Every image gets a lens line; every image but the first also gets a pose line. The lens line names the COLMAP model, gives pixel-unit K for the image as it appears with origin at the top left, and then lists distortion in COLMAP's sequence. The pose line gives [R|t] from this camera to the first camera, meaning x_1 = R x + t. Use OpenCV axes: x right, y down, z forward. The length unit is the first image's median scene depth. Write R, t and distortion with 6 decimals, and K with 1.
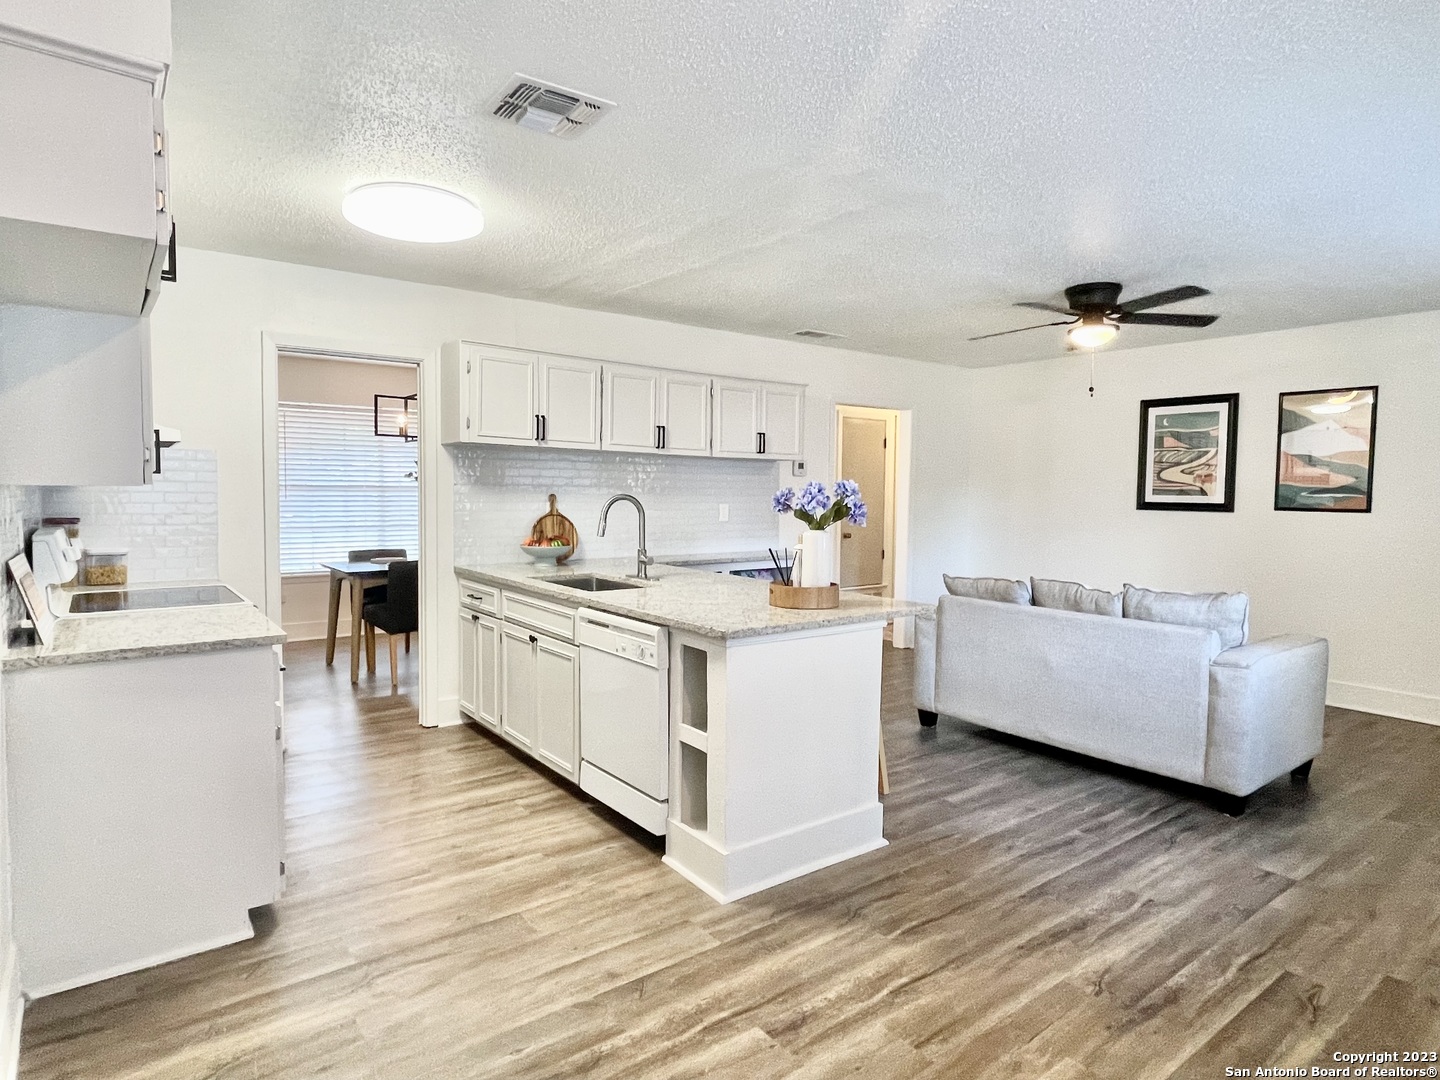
lens RADIAL K [[807.9, 0, 720.0], [0, 807.9, 540.0], [0, 0, 1]] dist [0.019562, 0.000033]
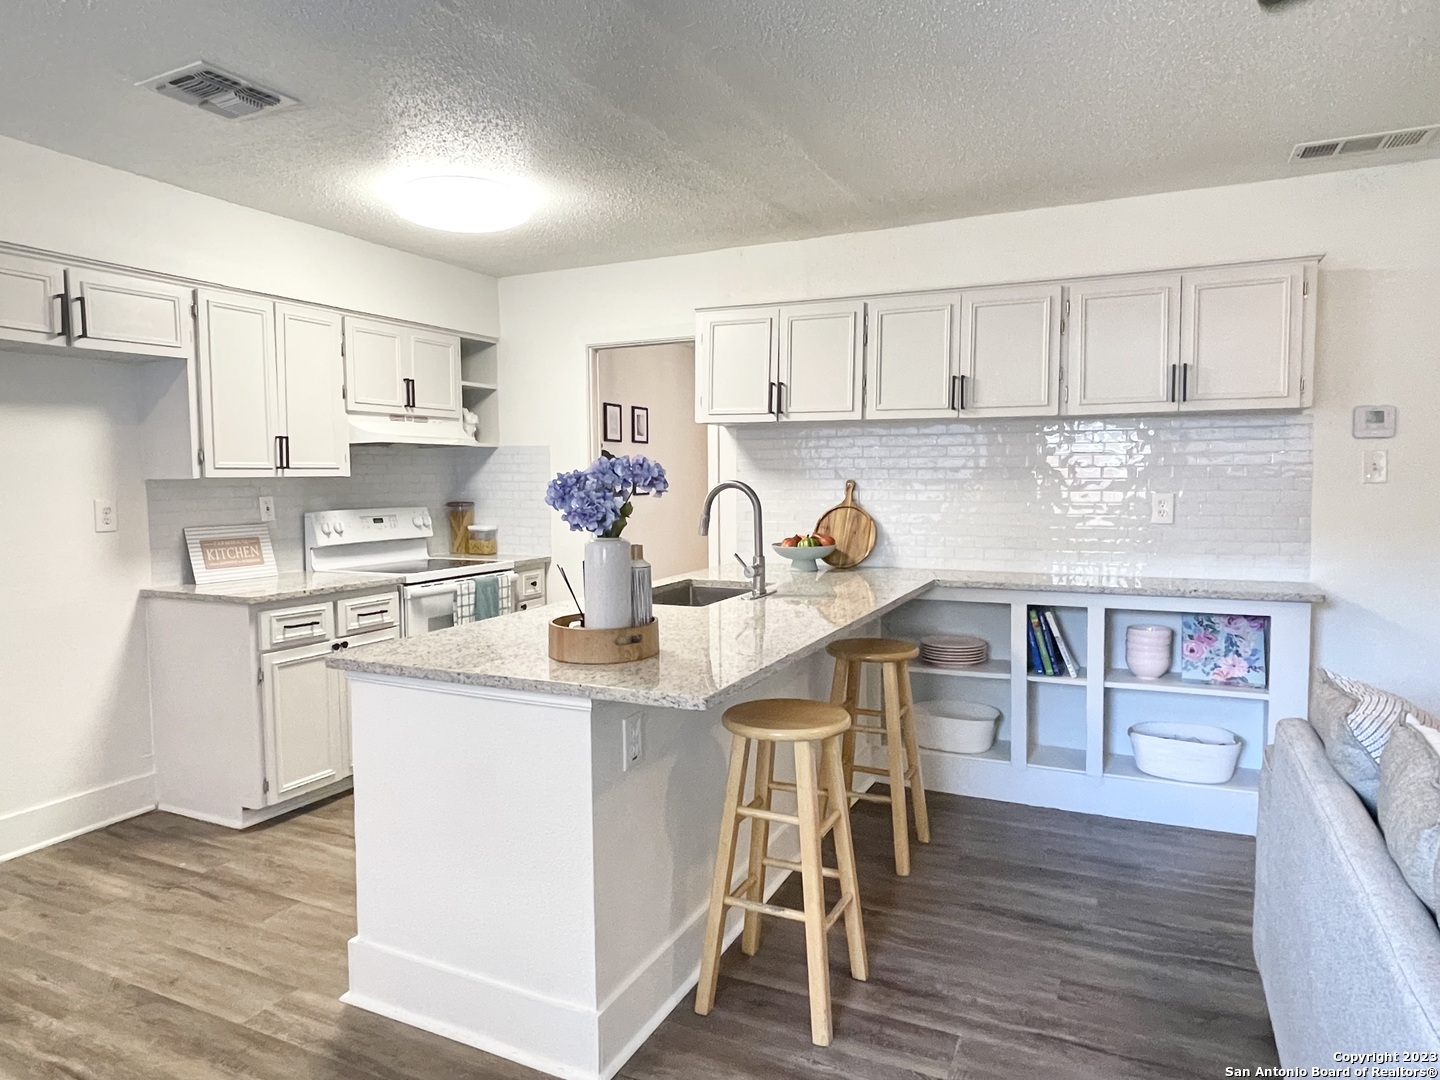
lens RADIAL K [[911.8, 0, 720.0], [0, 911.8, 540.0], [0, 0, 1]] dist [-0.009062, 0.017010]
pose [[0.462462, 0.048367, -0.885319, 0.962160], [-0.040438, 0.998623, 0.033434, -0.045243], [0.885716, 0.020339, 0.463781, 0.925884]]
